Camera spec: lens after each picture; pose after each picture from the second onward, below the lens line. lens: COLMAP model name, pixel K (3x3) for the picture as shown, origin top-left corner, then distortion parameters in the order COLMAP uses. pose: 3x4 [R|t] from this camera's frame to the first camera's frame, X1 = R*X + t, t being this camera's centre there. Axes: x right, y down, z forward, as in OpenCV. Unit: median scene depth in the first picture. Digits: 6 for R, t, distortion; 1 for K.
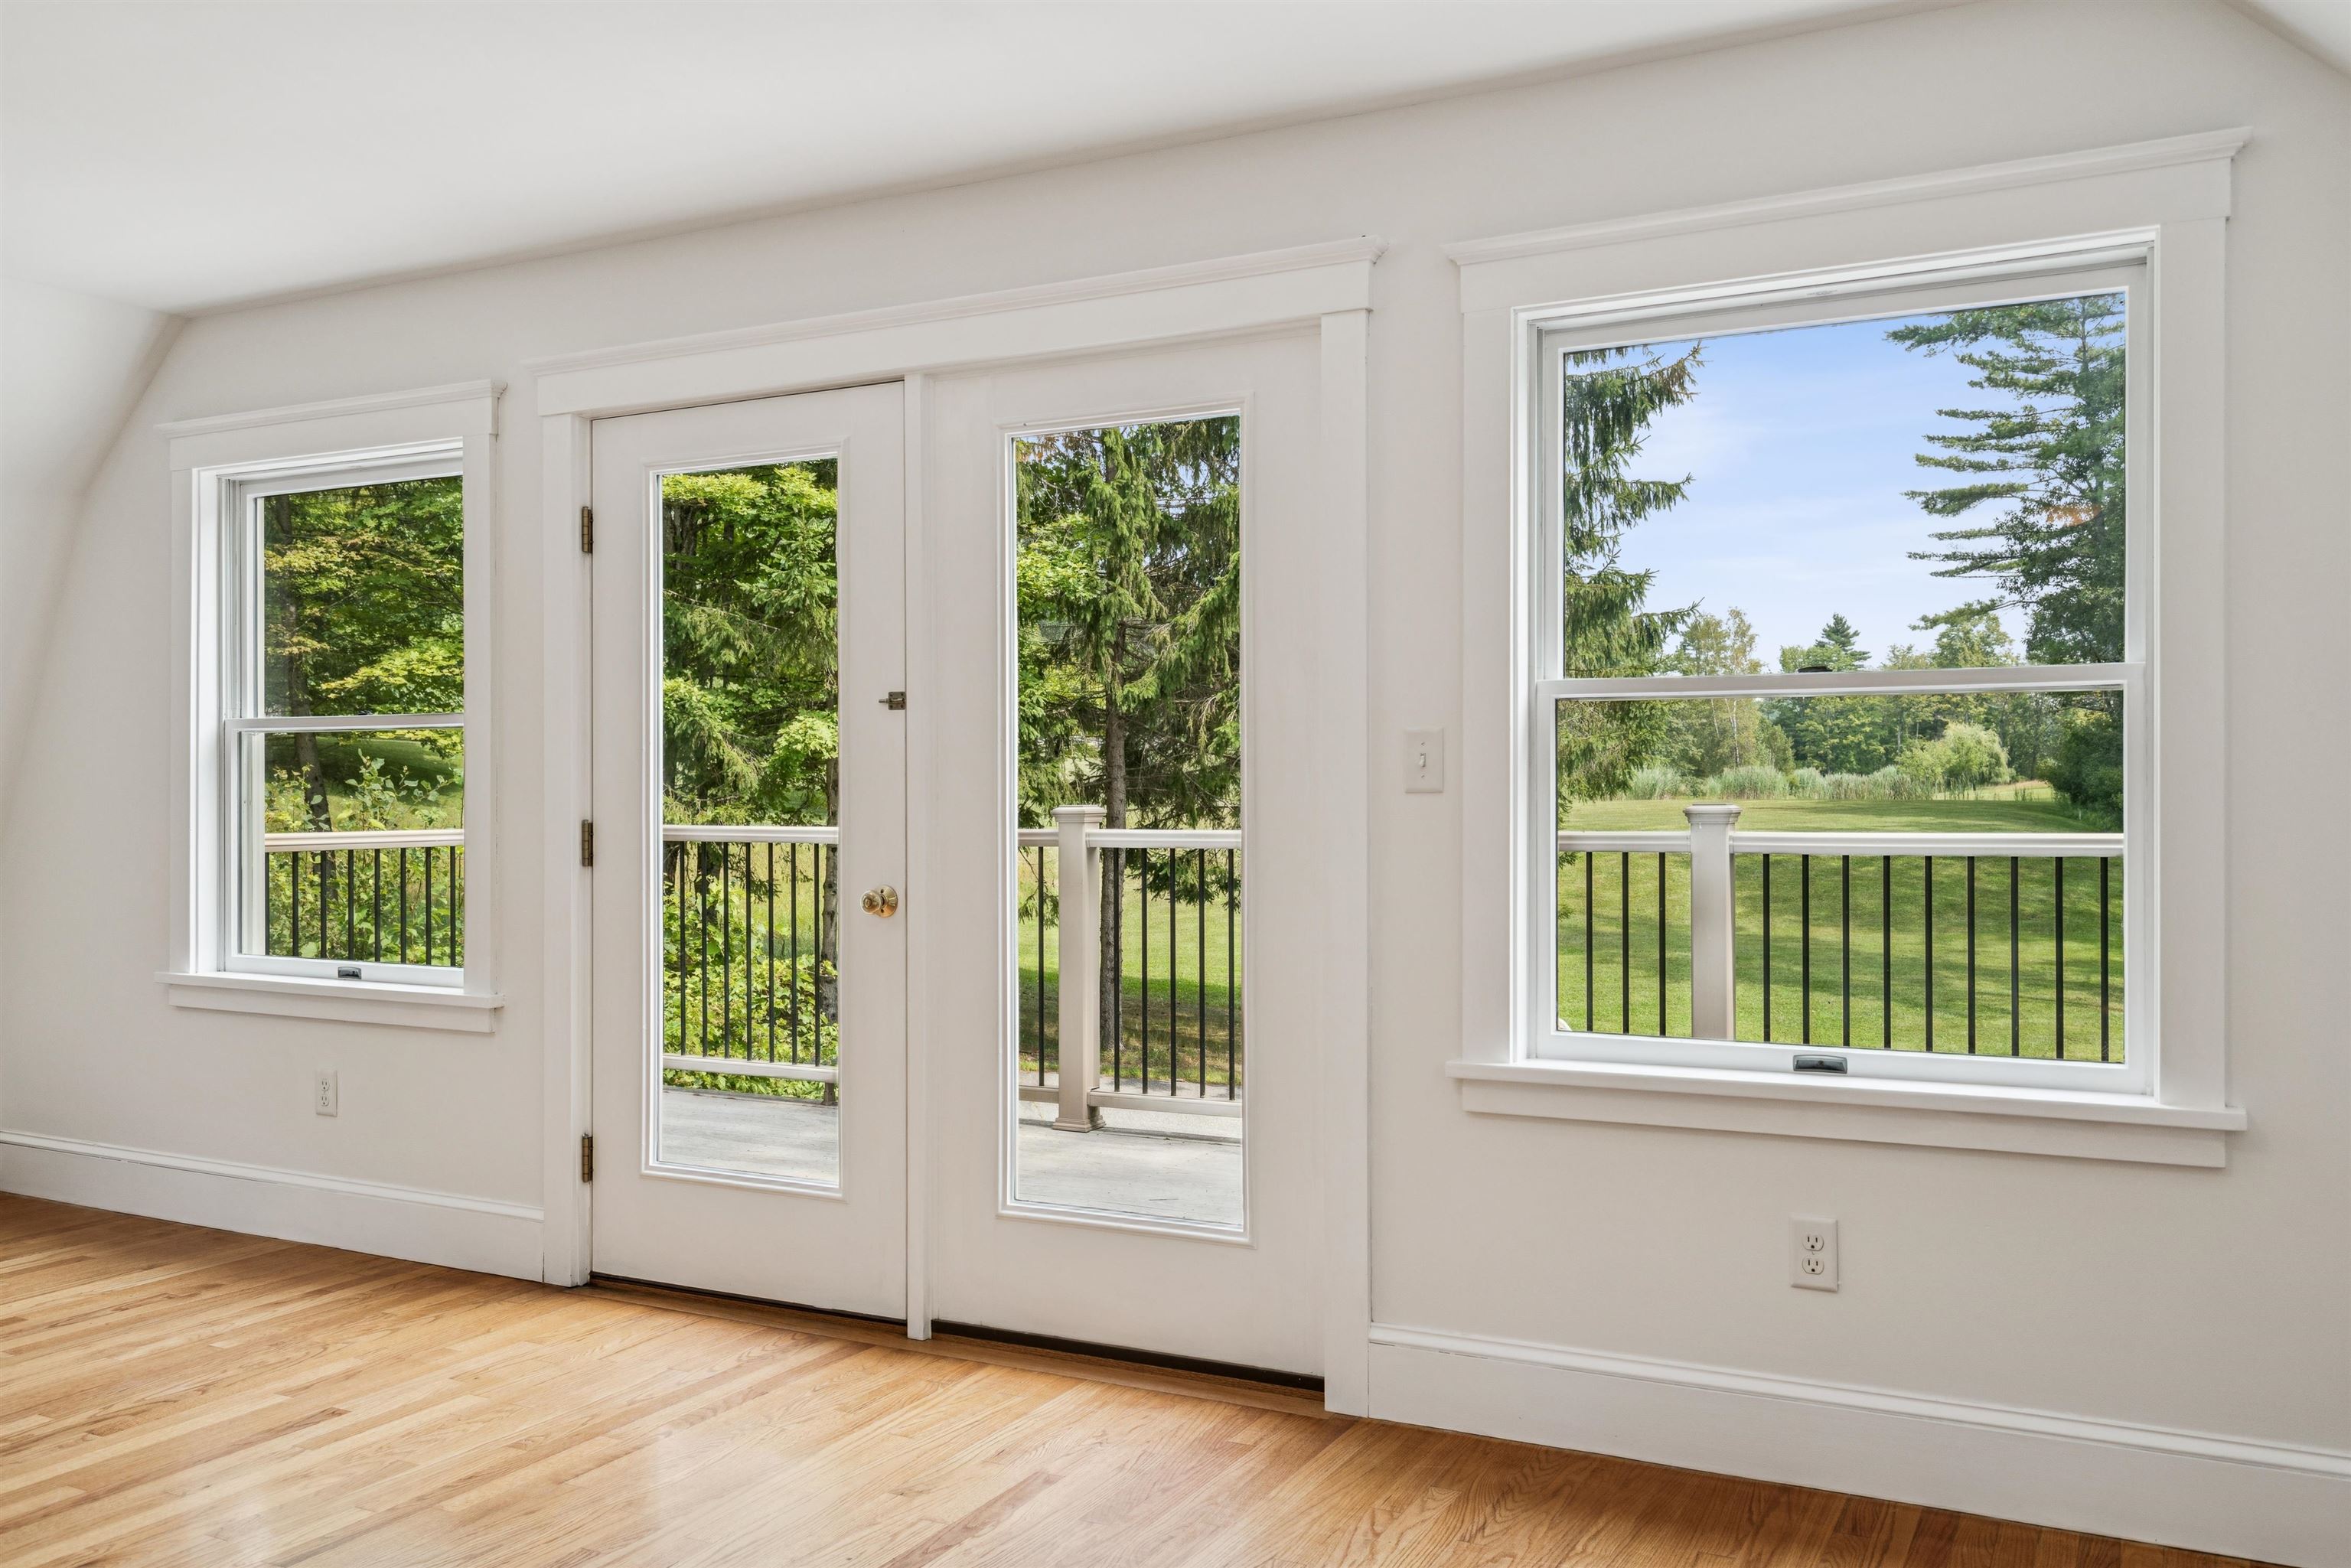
lens RADIAL K [[1927.5, 0, 1175.5], [0, 1927.5, 784.0], [0, 0, 1]] dist [0.001453, 0.001823]
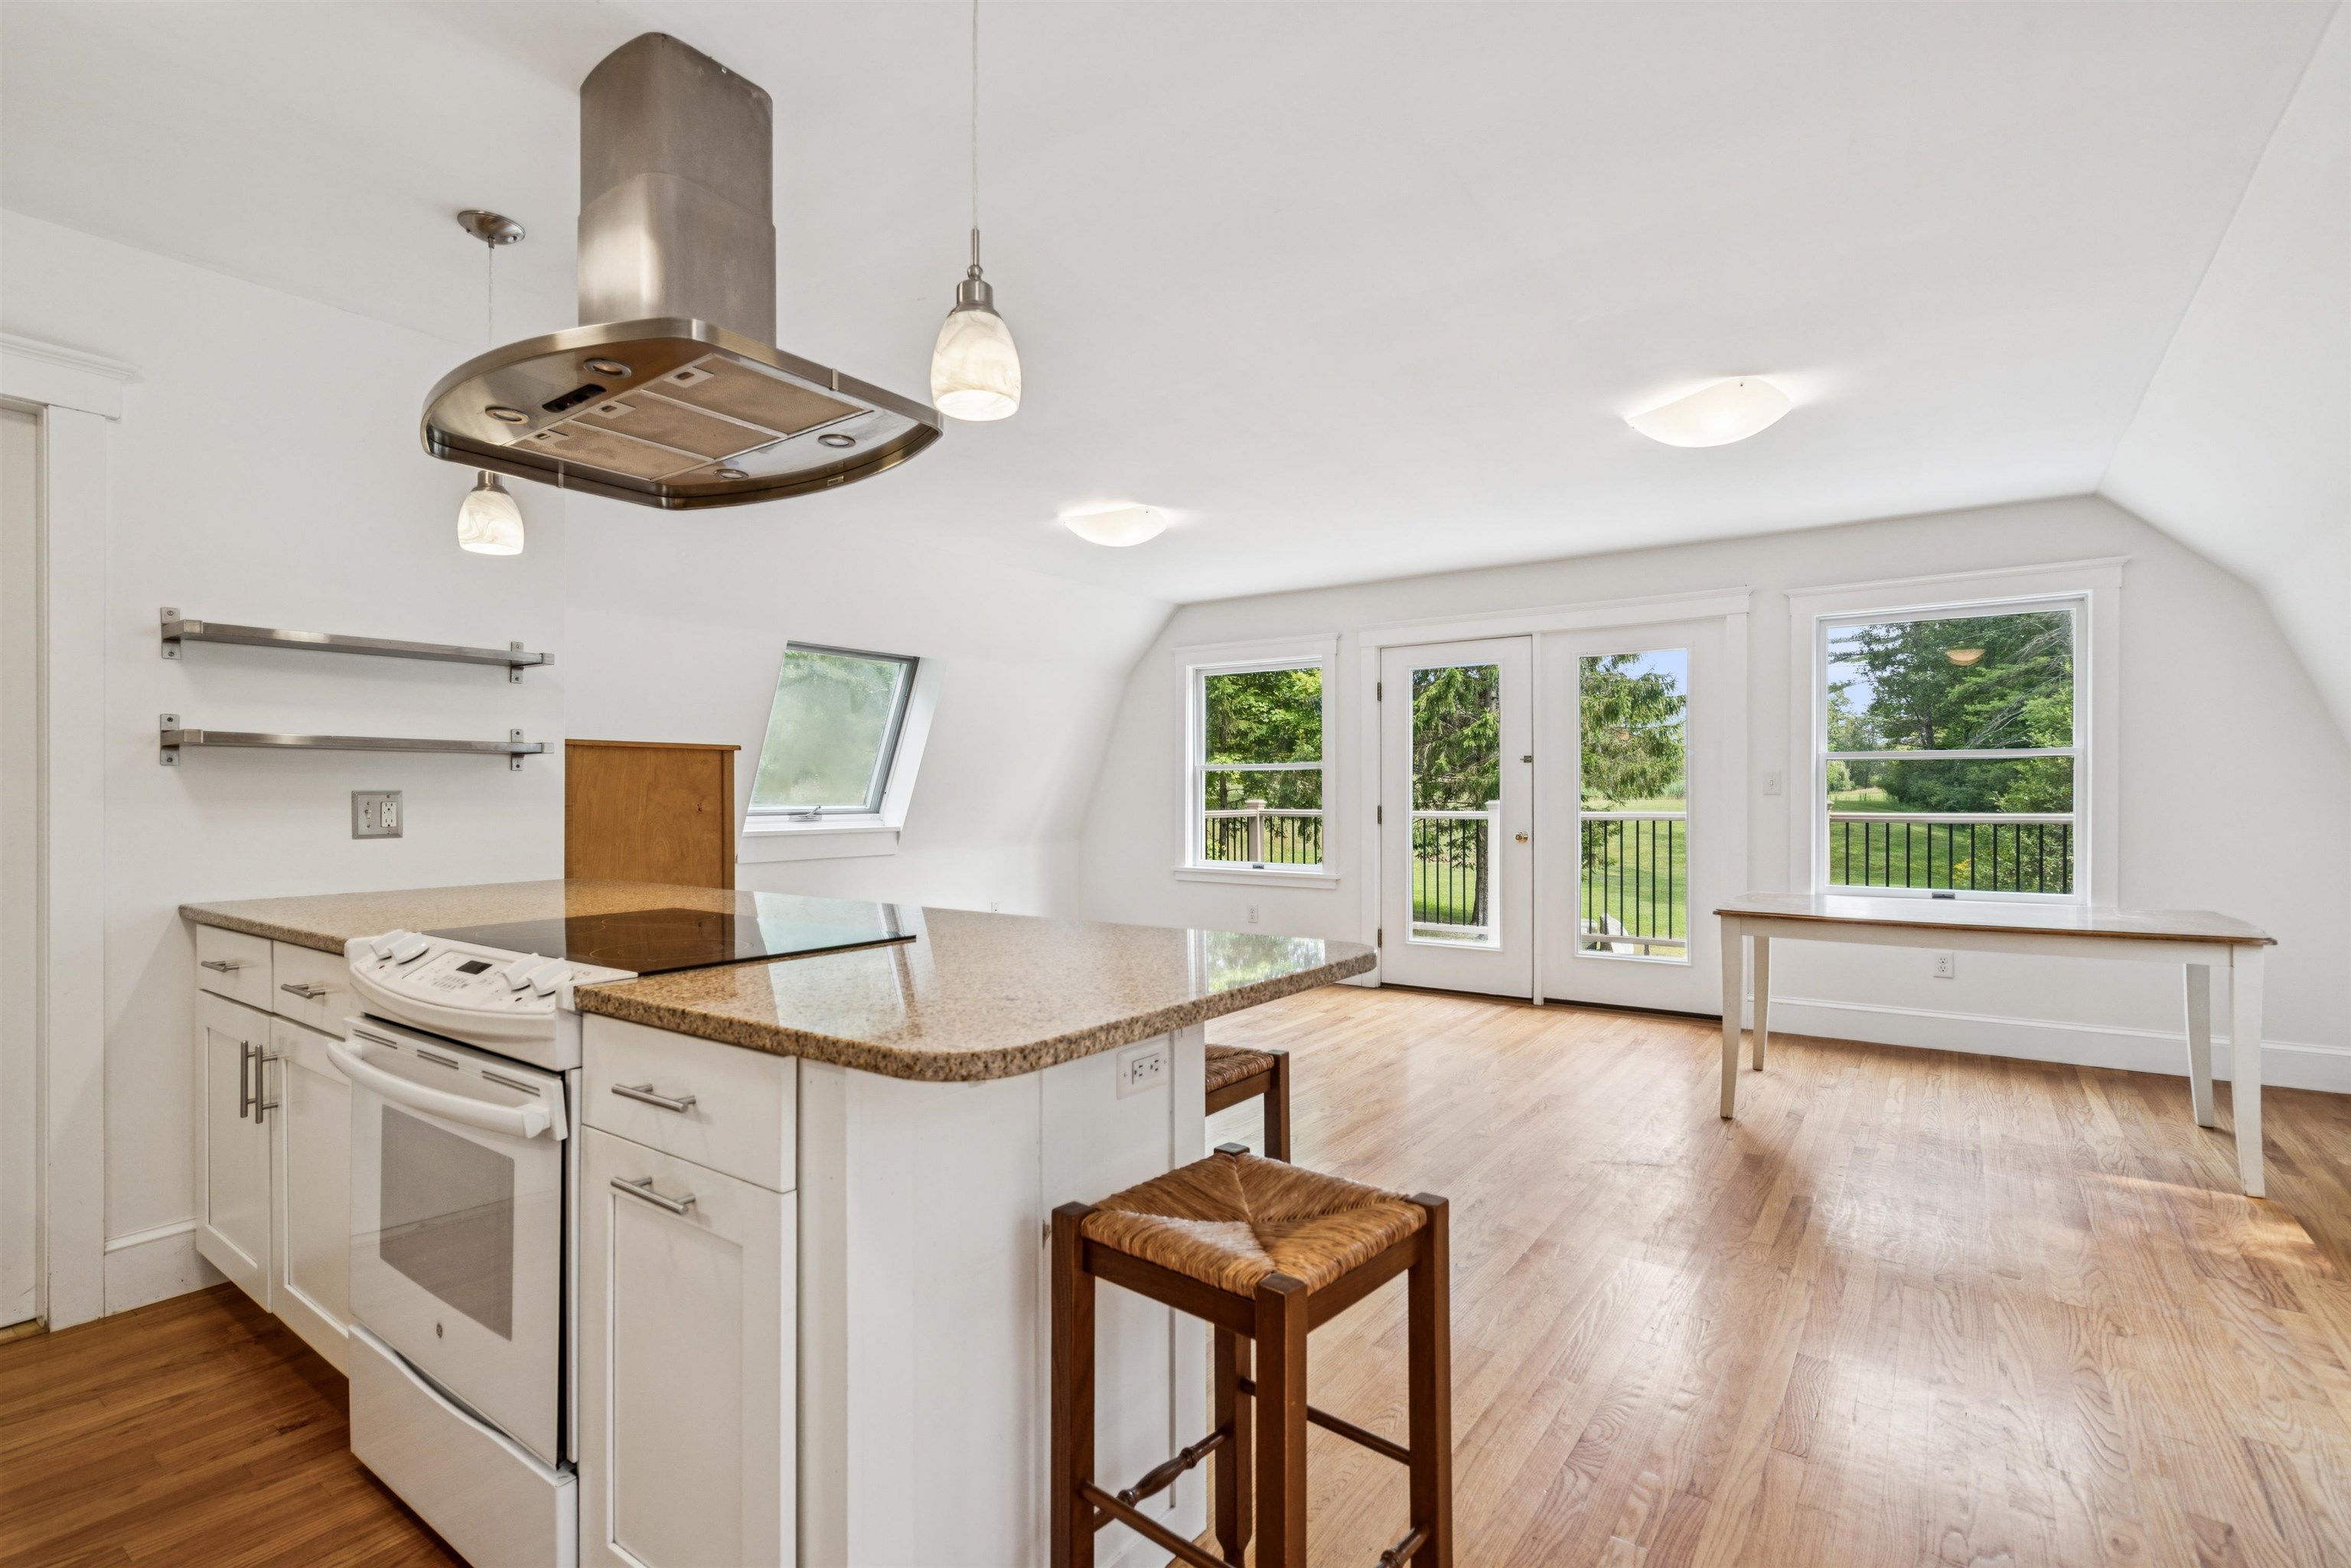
lens RADIAL K [[1104.2, 0, 1177.5], [0, 1104.2, 794.5], [0, 0, 1]] dist [-0.000671, 0.000071]
pose [[0.990312, 0.001051, -0.138853, -0.360771], [-0.000559, 0.999993, 0.003584, -0.000714], [0.138856, -0.003472, 0.990307, -0.475483]]
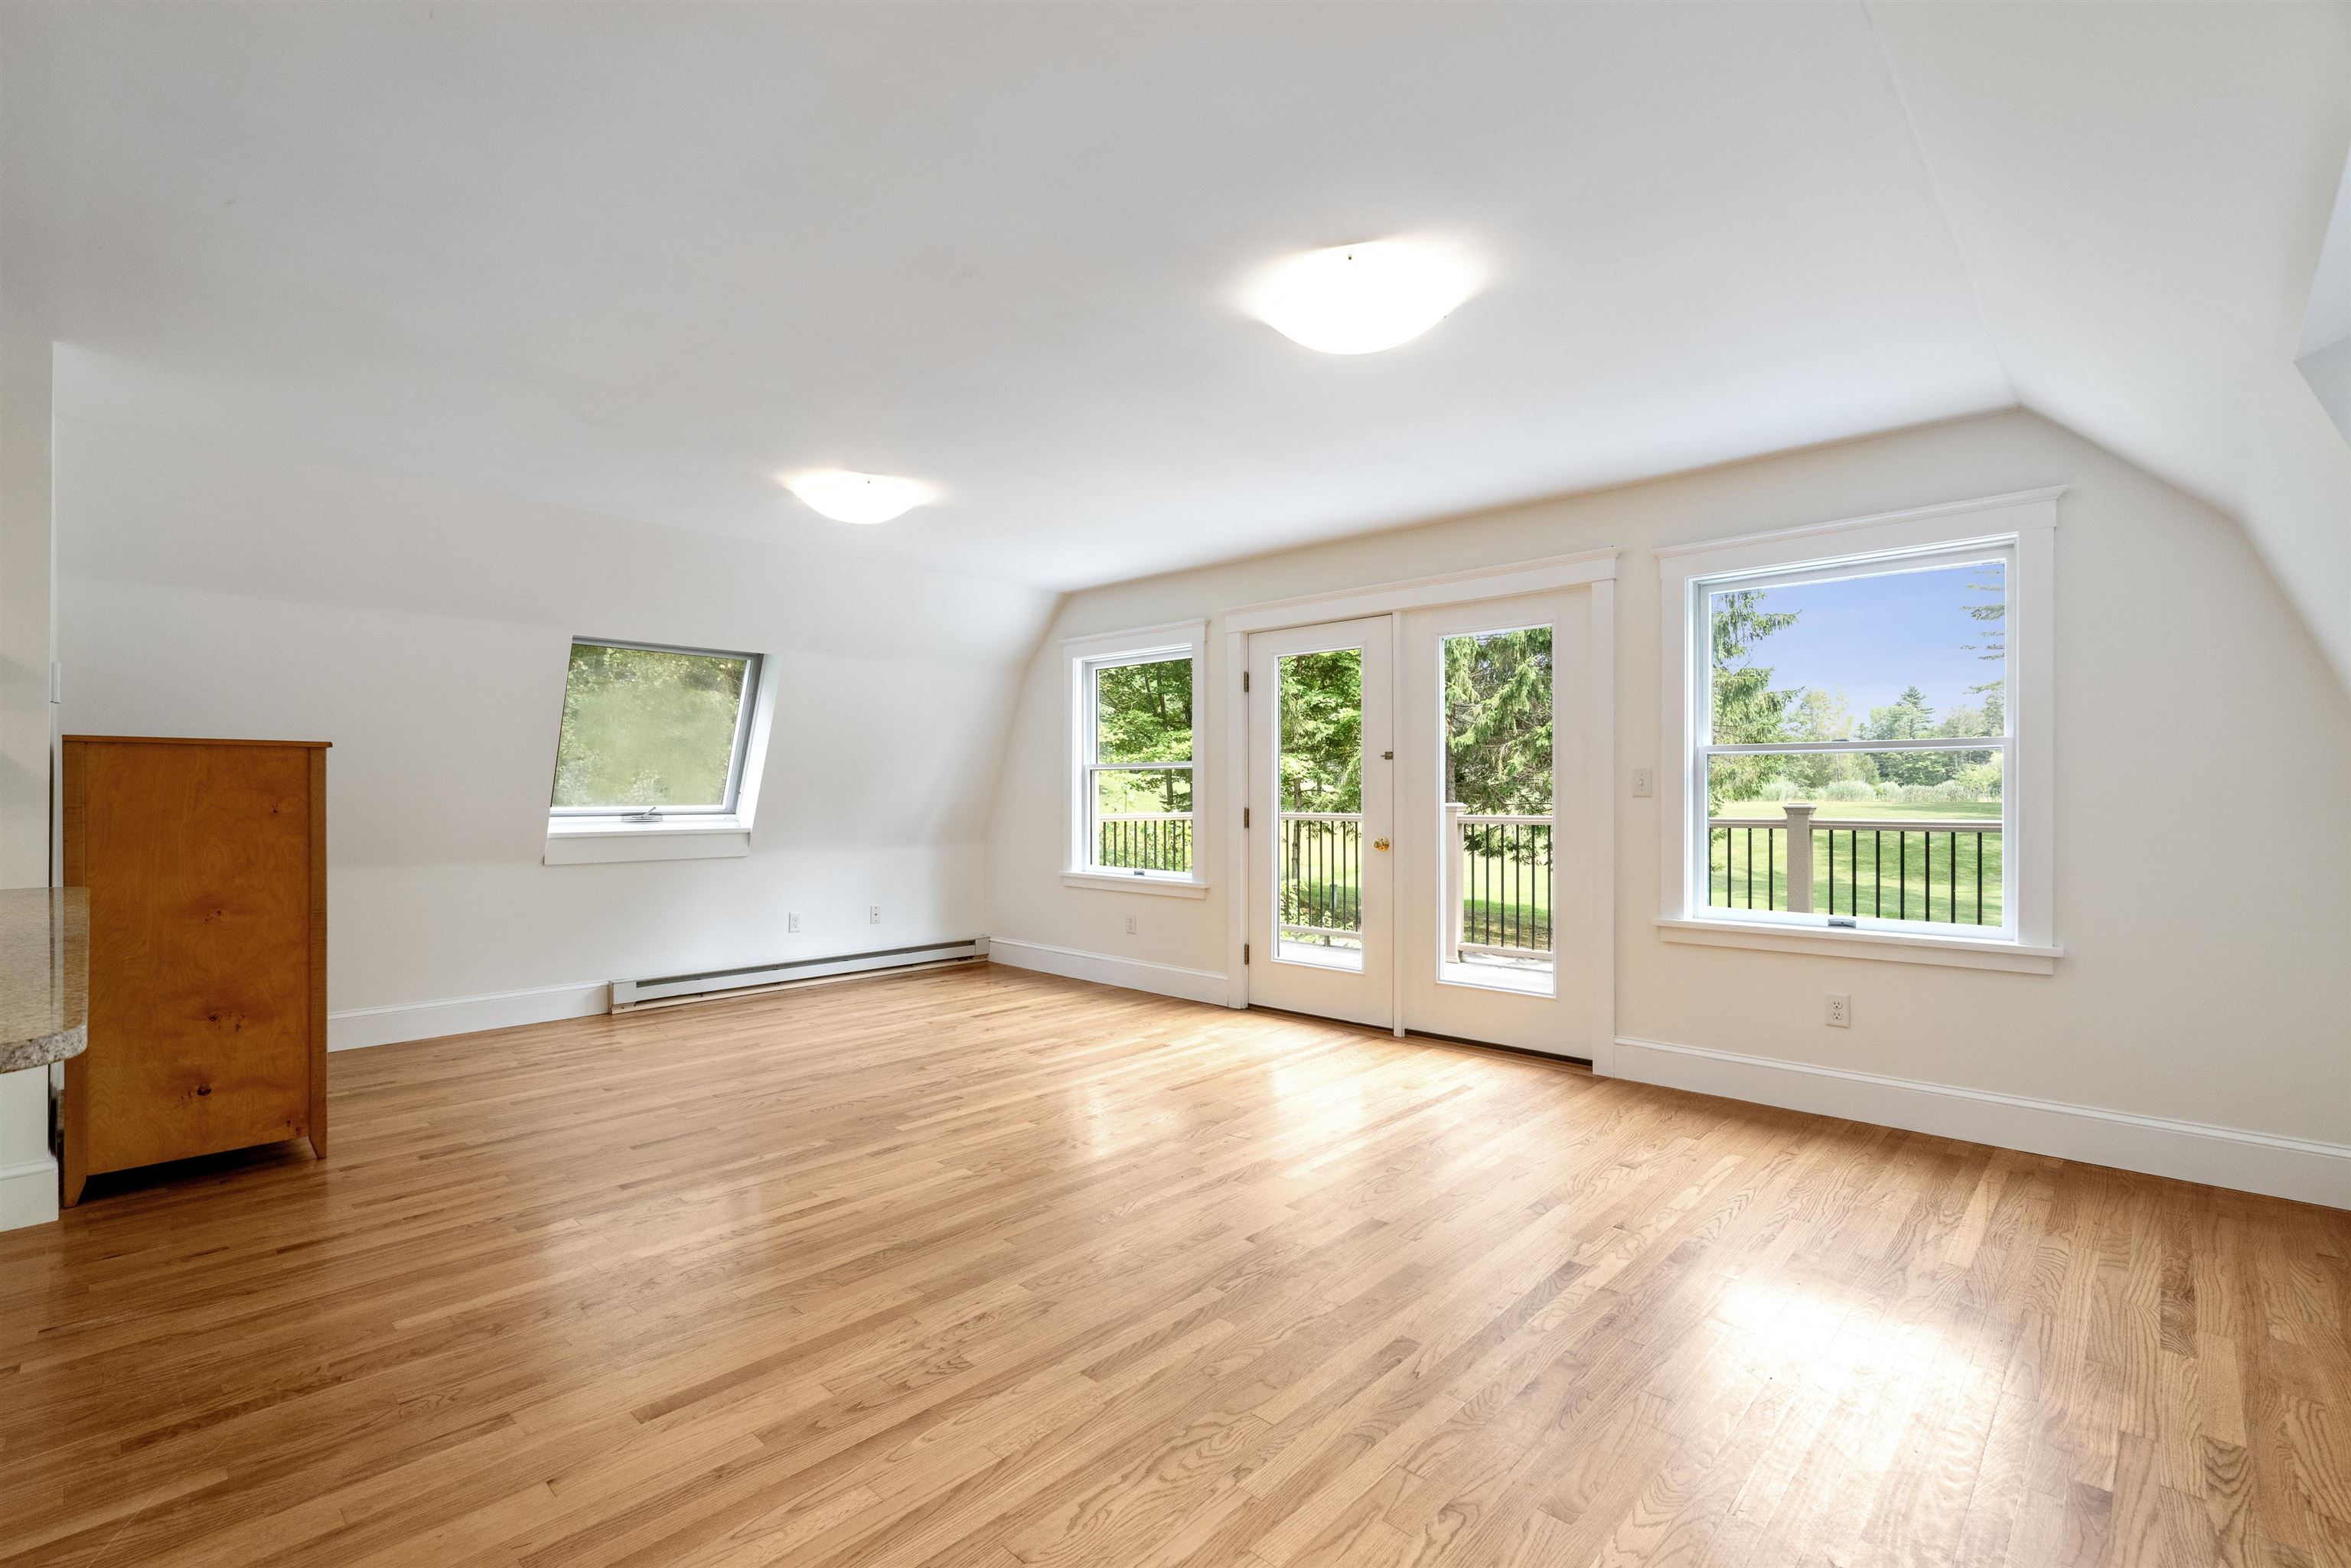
lens RADIAL K [[1064.5, 0, 1171.0], [0, 1064.5, 791.3], [0, 0, 1]] dist [0.000572, 0.000150]
pose [[0.961713, 0.001519, -0.274054, -0.042373], [-0.001467, 0.999999, 0.000394, -0.001247], [0.274054, 0.000023, 0.961714, -0.246020]]
